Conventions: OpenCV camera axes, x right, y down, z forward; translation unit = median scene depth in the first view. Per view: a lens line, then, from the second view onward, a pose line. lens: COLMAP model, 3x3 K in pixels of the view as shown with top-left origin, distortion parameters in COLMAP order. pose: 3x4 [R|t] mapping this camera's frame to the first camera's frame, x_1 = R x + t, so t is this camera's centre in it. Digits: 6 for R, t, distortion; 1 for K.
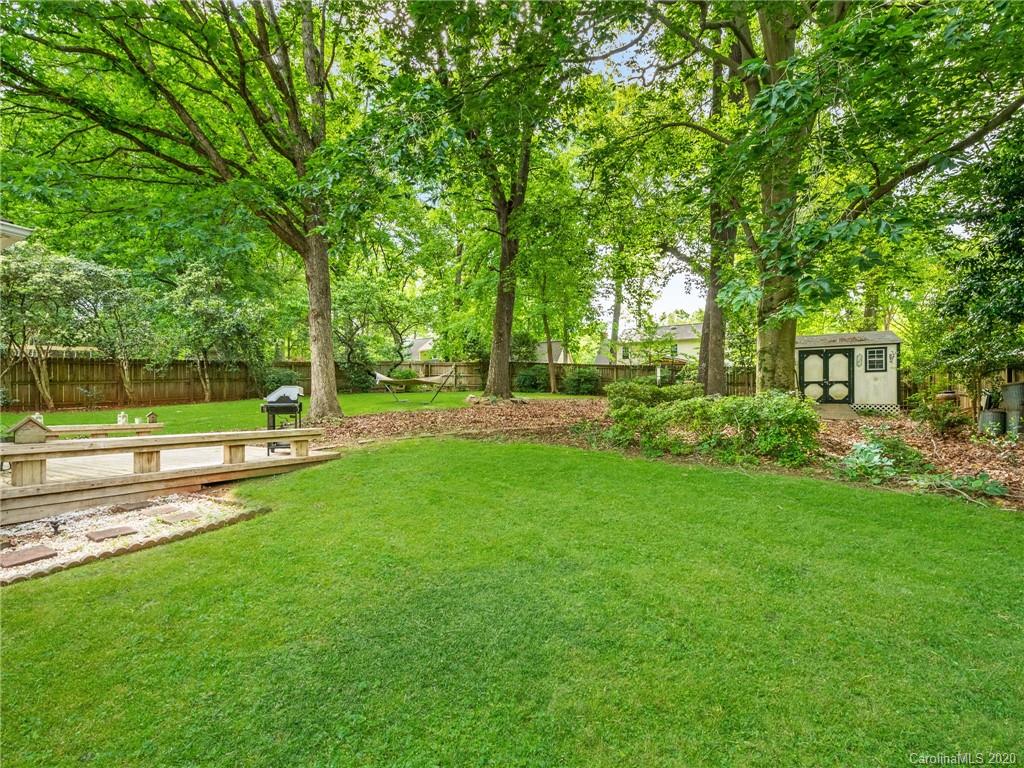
lens RADIAL K [[491.7, 0, 517.3], [0, 491.7, 394.7], [0, 0, 1]] dist [0.001975, -0.004065]
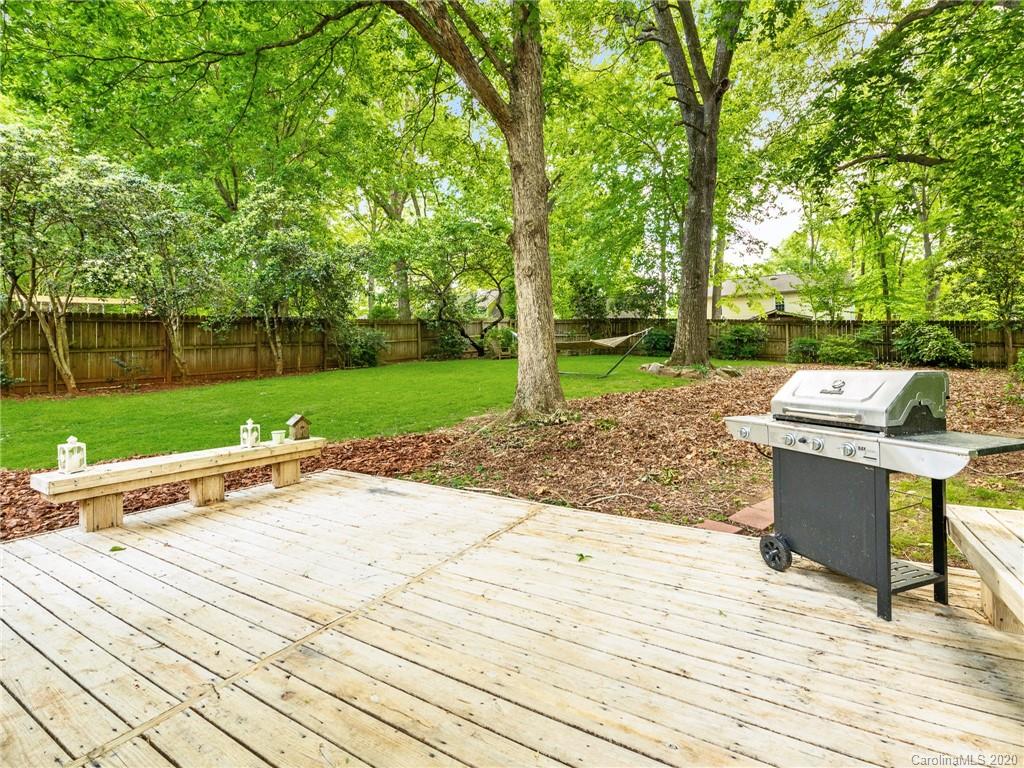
lens RADIAL K [[491.7, 0, 496.3], [0, 491.7, 348.2], [0, 0, 1]] dist [0.001975, -0.004065]
pose [[0.999645, -0.007197, -0.025635, -0.350538], [0.006840, 0.999879, -0.013980, -0.014022], [0.025732, 0.013800, 0.999574, 0.342445]]
